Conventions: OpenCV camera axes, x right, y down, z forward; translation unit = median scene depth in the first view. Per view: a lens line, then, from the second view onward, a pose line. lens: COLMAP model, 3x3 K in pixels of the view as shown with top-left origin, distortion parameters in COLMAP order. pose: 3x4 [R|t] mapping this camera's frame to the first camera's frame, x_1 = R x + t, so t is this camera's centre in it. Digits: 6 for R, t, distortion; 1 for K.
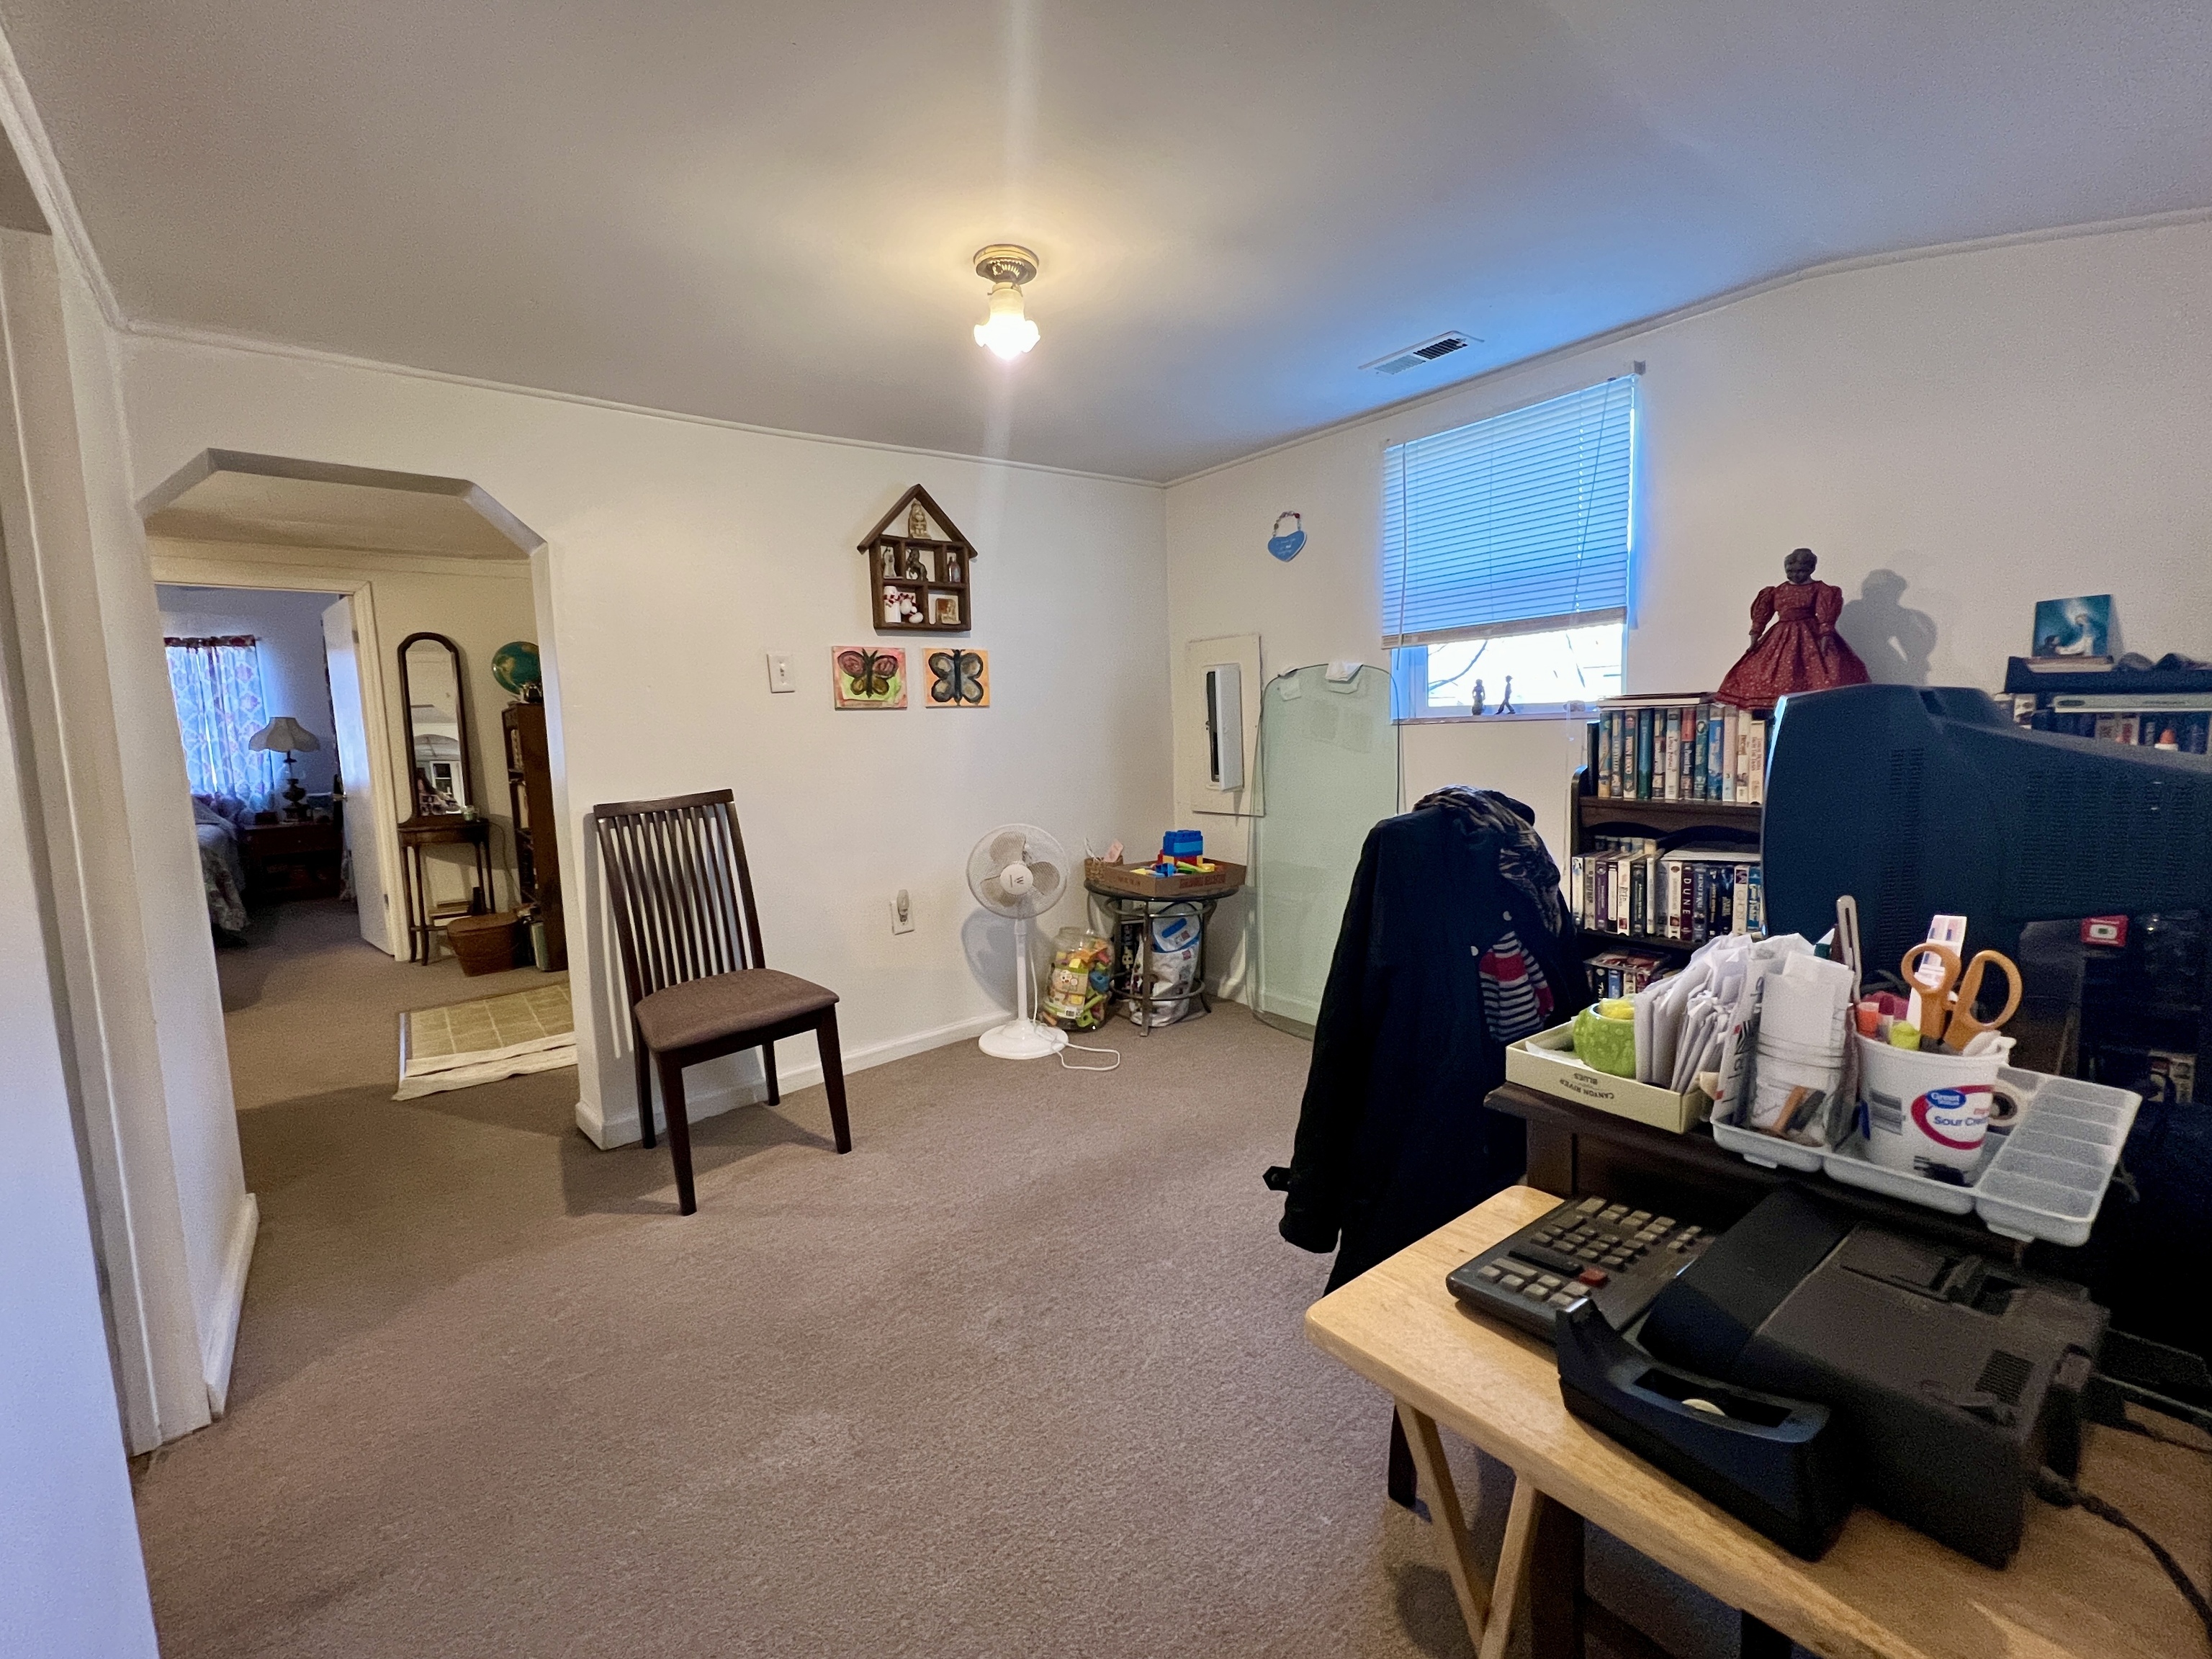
lens RADIAL K [[914.2, 0, 1098.2], [0, 914.2, 830.5], [0, 0, 1]] dist [-0.001393, -0.000076]
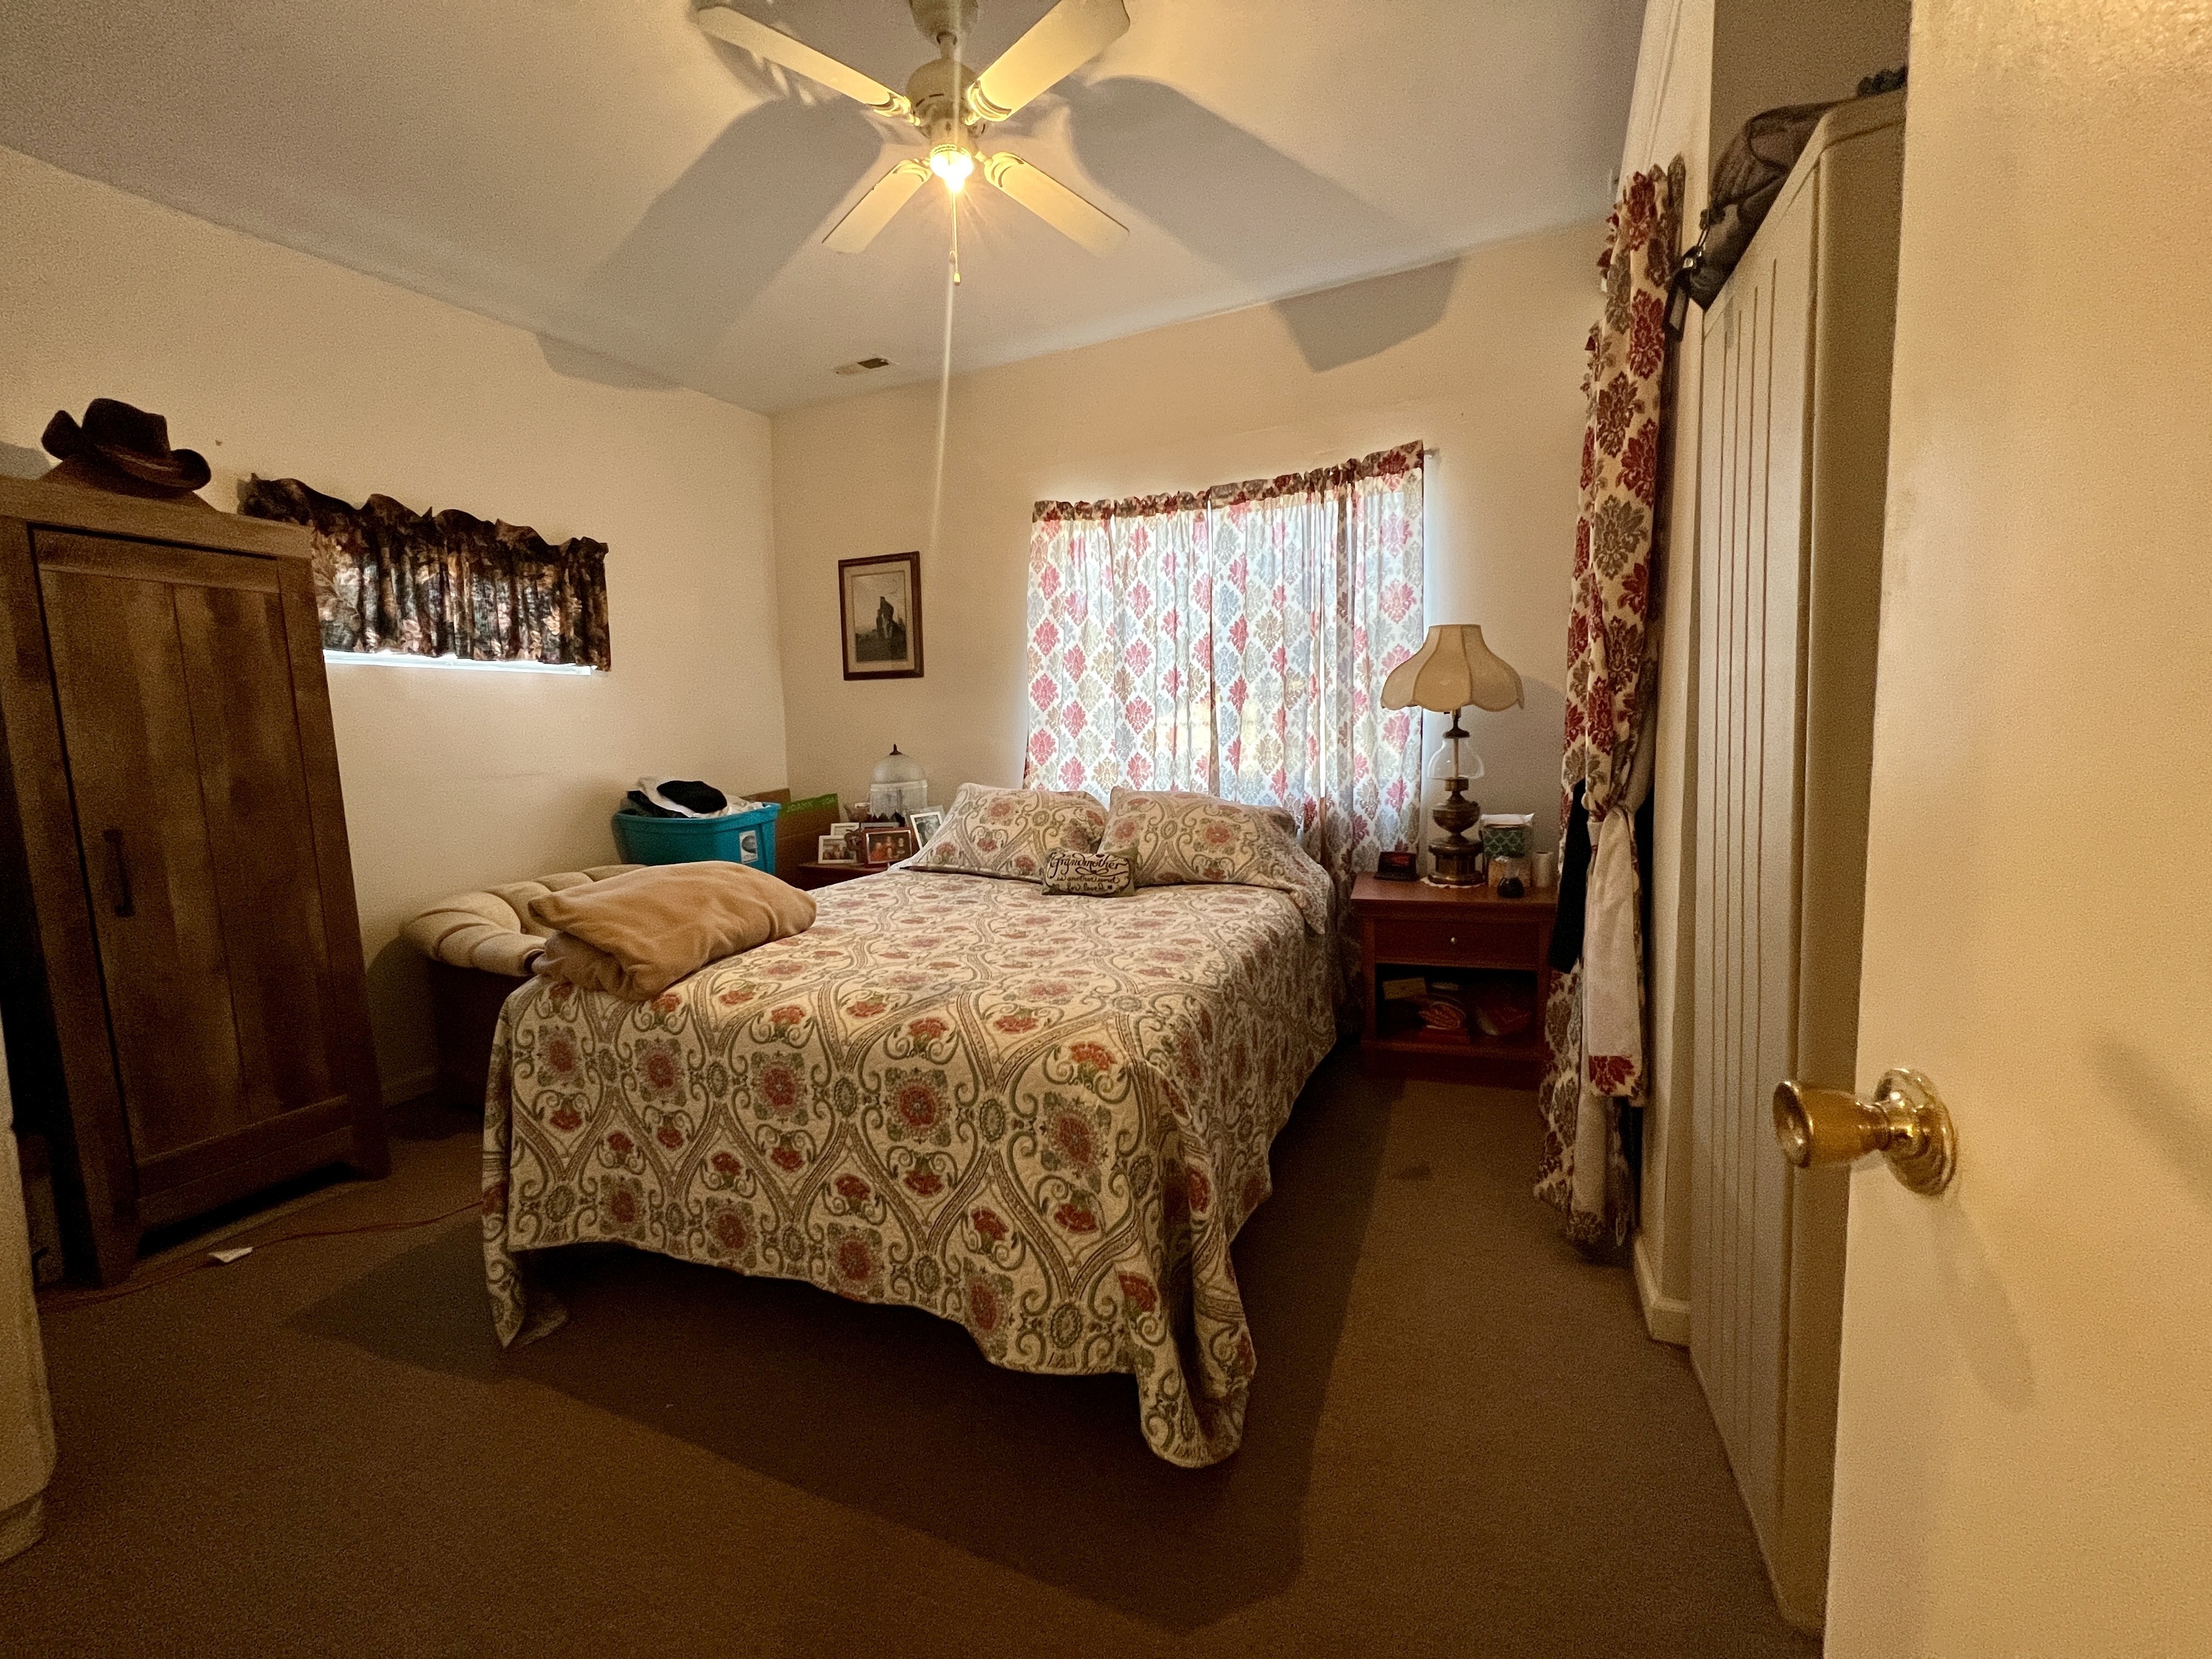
lens RADIAL K [[883.2, 0, 1097.6], [0, 883.2, 829.4], [0, 0, 1]] dist [-0.003010, 0.000068]
pose [[0.444152, 0.104403, -0.889848, -1.399838], [-0.083409, 0.993692, 0.074954, -0.116821], [0.892060, 0.040931, 0.450059, 1.585692]]
